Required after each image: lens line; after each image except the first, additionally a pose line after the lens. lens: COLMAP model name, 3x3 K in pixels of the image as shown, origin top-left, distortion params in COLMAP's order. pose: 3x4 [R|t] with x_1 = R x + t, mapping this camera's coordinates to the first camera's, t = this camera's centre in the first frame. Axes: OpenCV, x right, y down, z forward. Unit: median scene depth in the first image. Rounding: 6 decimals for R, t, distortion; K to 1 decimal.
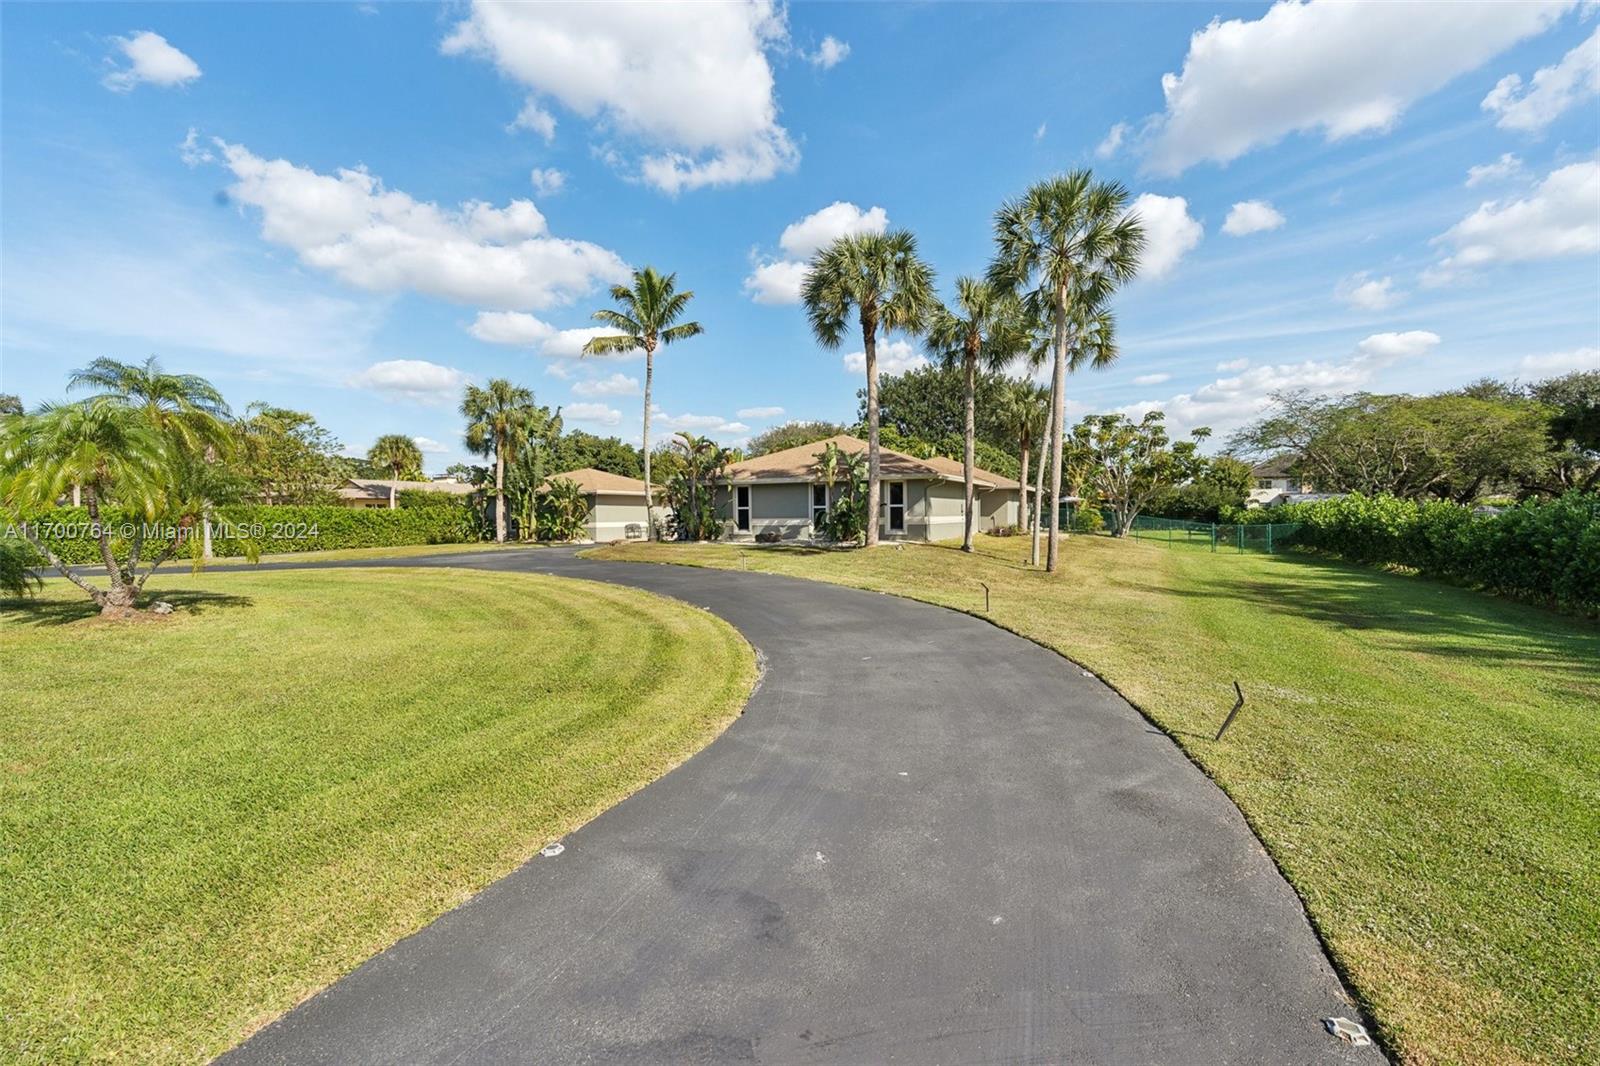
lens RADIAL K [[730.4, 0, 799.1], [0, 730.4, 537.0], [0, 0, 1]] dist [-0.004679, 0.000151]
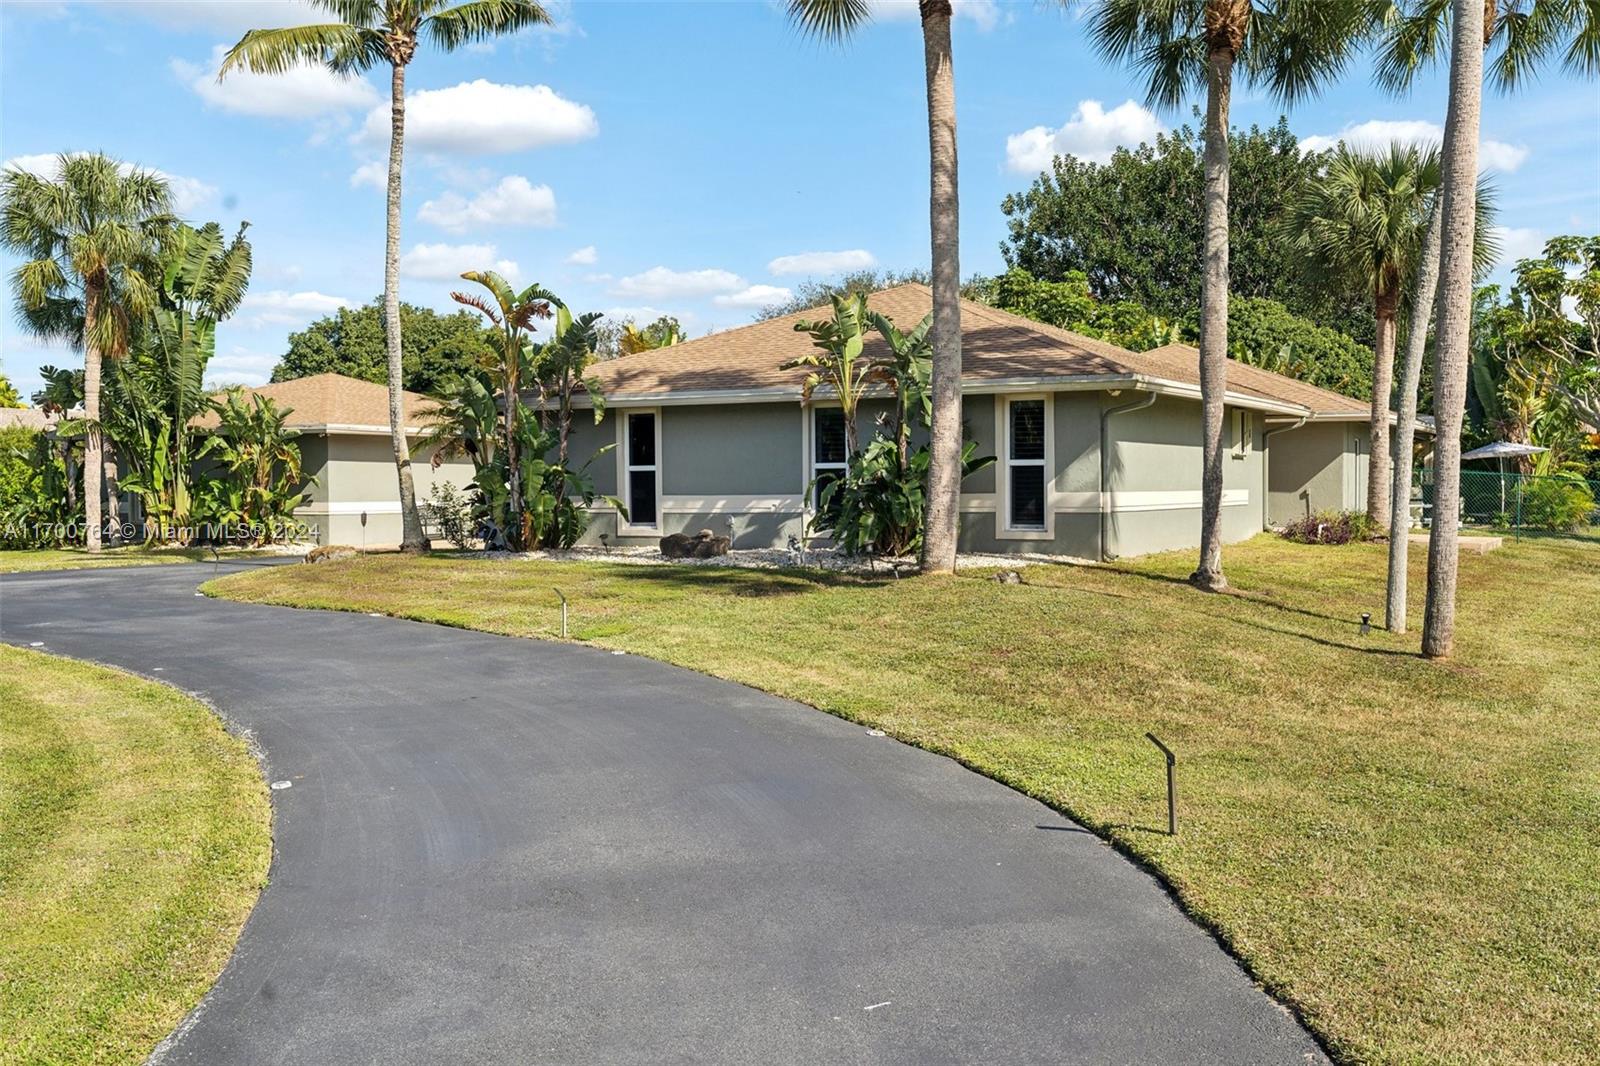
lens RADIAL K [[1582.4, 0, 800.0], [0, 1582.4, 533.0], [0, 0, 1]] dist [0.025529, -0.008995]
pose [[0.997714, 0.005448, -0.067364, 0.066912], [-0.005477, 0.999985, -0.000253, -0.005375], [0.067362, 0.000622, 0.997728, 0.164014]]
